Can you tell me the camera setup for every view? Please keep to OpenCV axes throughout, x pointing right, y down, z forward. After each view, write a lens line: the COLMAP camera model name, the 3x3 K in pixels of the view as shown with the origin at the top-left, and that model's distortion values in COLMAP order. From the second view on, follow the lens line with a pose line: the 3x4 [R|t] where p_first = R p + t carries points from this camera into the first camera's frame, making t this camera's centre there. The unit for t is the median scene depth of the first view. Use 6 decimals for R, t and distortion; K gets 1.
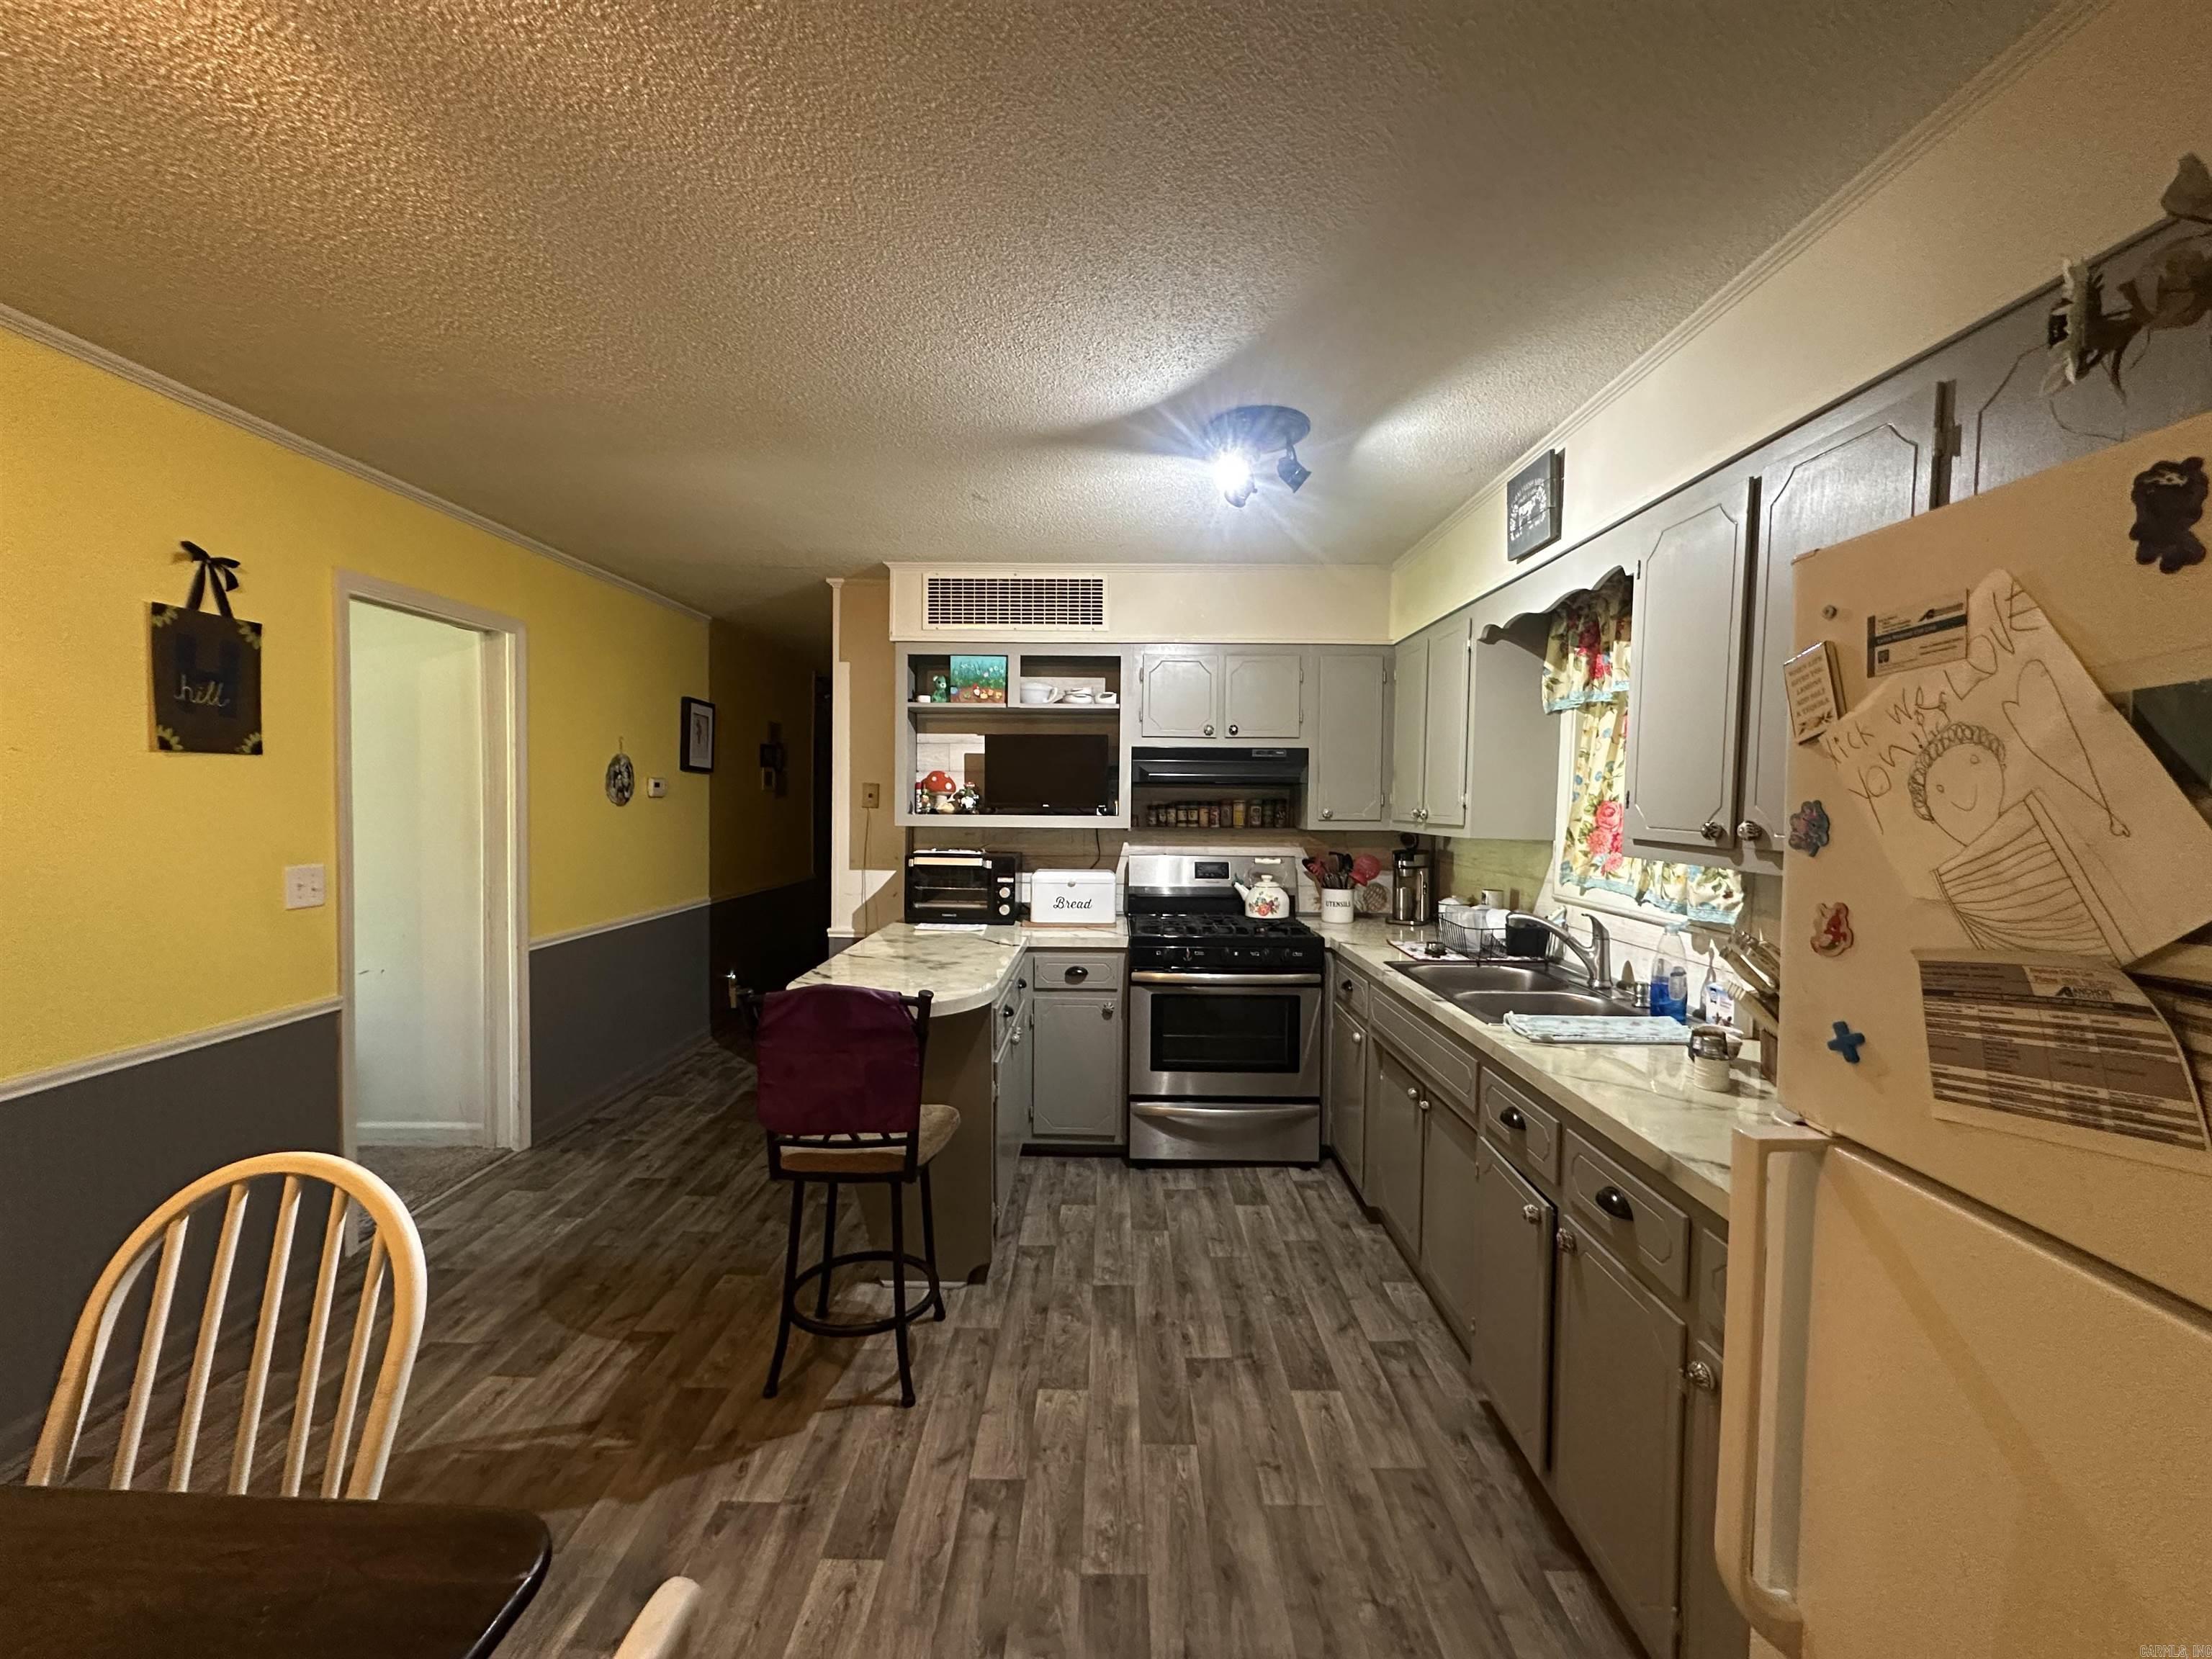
lens RADIAL K [[888.0, 0, 1113.5], [0, 888.0, 837.1], [0, 0, 1]] dist [0.000099, 0.000077]
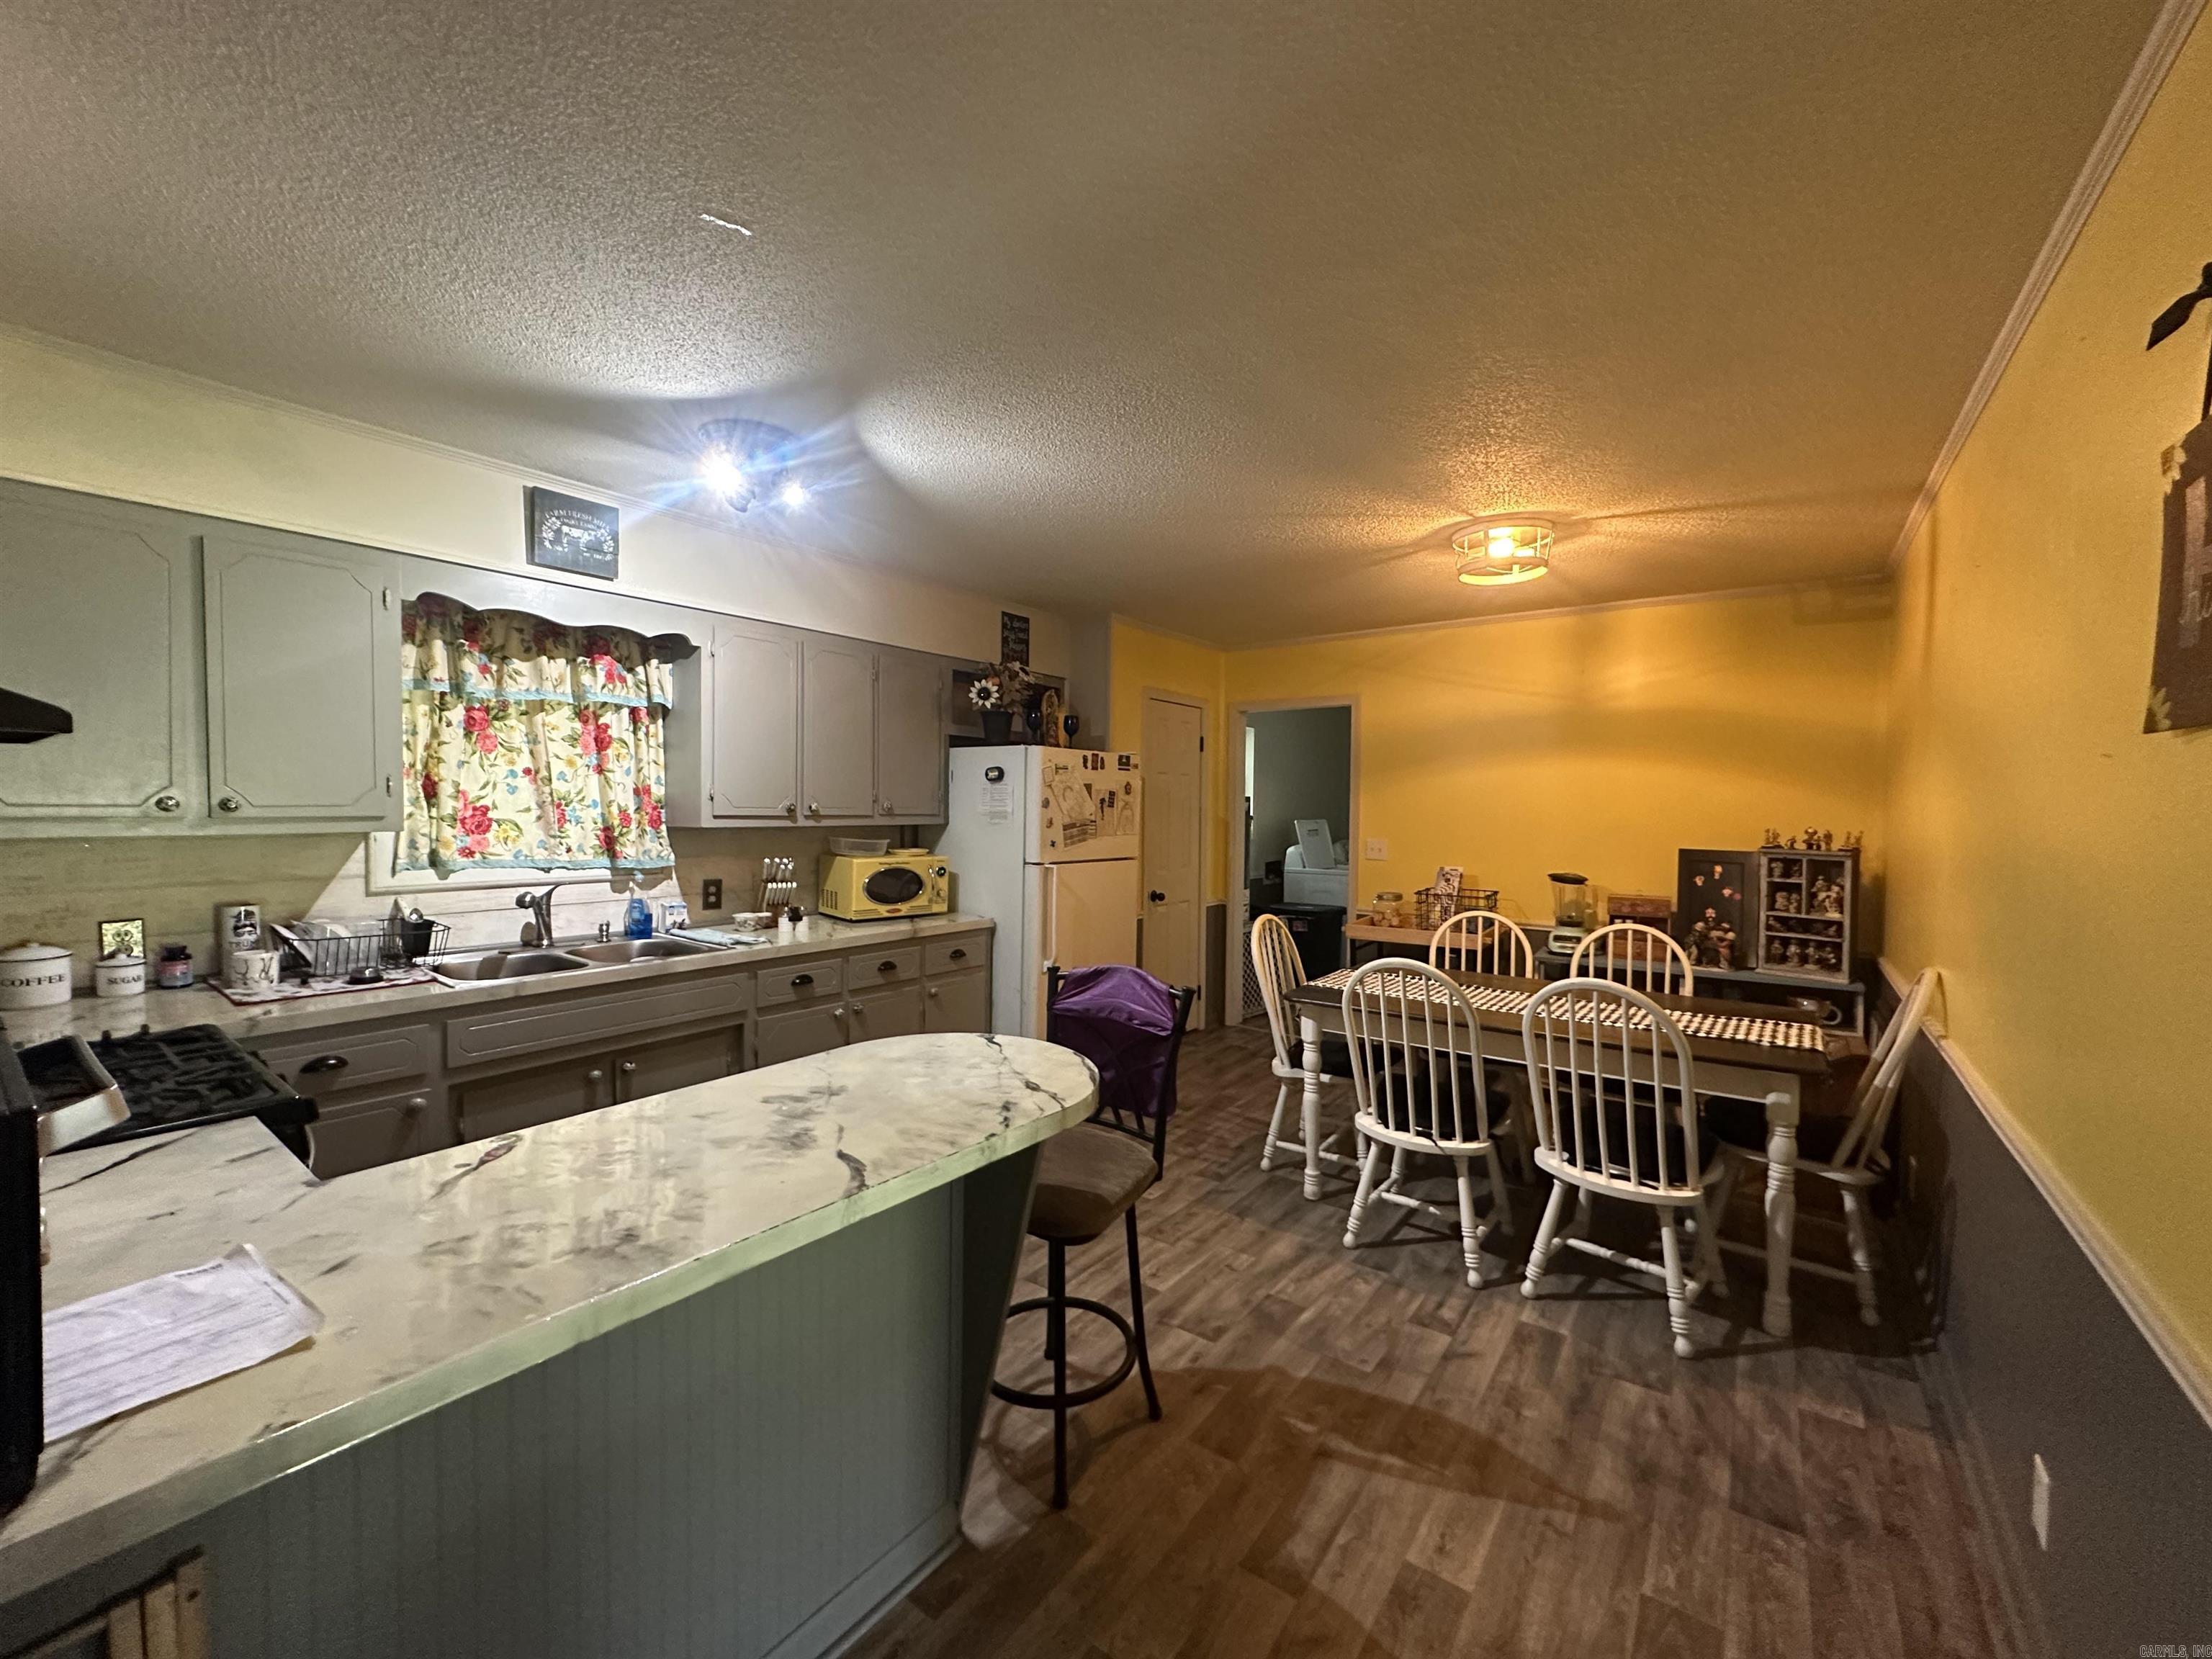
lens RADIAL K [[888.0, 0, 1104.6], [0, 888.0, 827.0], [0, 0, 1]] dist [0.000099, 0.000077]
pose [[-0.805133, -0.037335, 0.591919, -0.939597], [0.003766, 0.997675, 0.068050, -0.083477], [-0.593083, 0.057018, -0.803120, 1.871322]]
